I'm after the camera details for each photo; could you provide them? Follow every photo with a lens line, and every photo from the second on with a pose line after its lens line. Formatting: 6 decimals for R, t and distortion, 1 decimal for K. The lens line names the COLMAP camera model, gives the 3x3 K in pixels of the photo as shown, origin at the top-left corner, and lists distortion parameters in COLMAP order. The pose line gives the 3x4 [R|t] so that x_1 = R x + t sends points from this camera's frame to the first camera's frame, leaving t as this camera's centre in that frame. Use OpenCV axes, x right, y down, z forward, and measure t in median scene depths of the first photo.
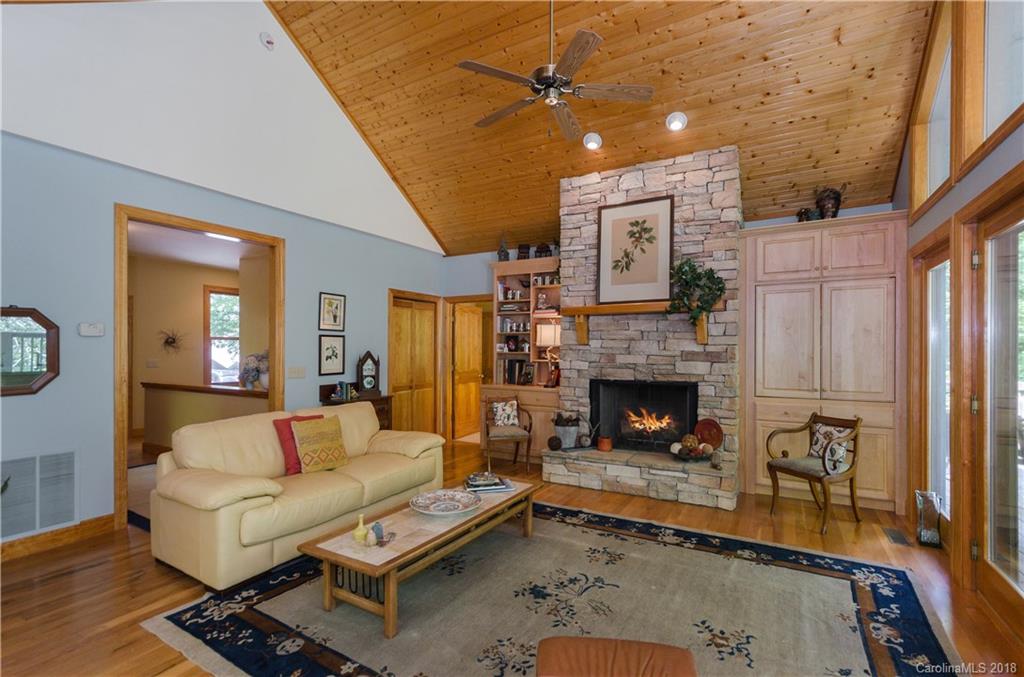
lens RADIAL K [[472.6, 0, 508.2], [0, 472.6, 346.4], [0, 0, 1]] dist [-0.000744, 0.000002]
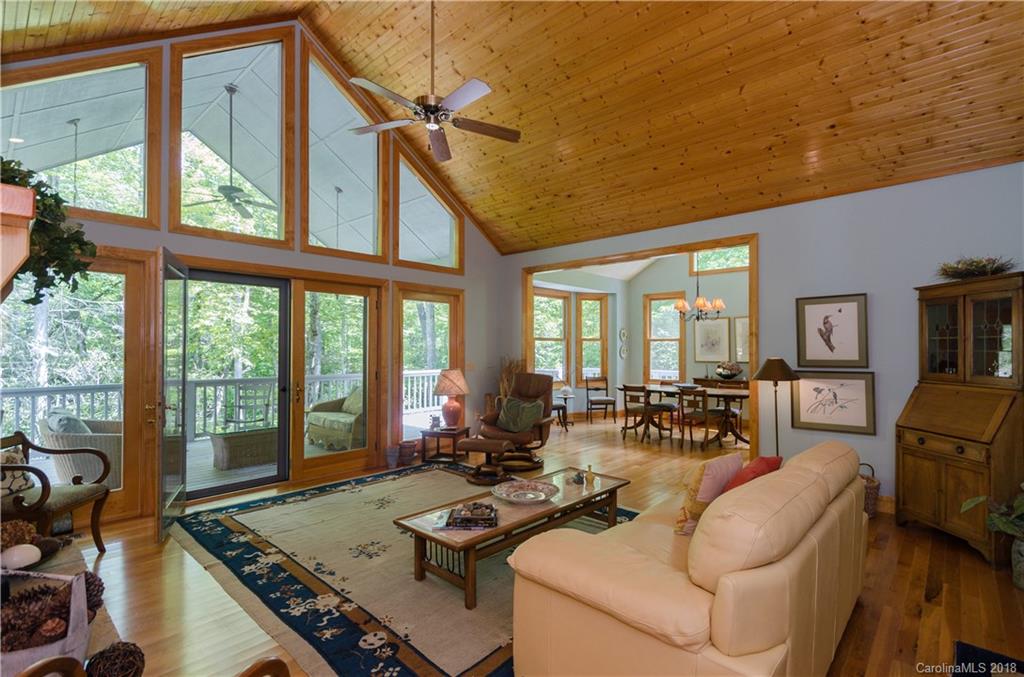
lens RADIAL K [[484.4, 0, 513.5], [0, 484.4, 341.7], [0, 0, 1]] dist [0.003670, -0.000150]
pose [[-0.976174, 0.005356, 0.216924, -0.318188], [0.002156, 0.999885, -0.014988, 0.021173], [-0.216979, -0.014164, -0.976073, 1.947915]]
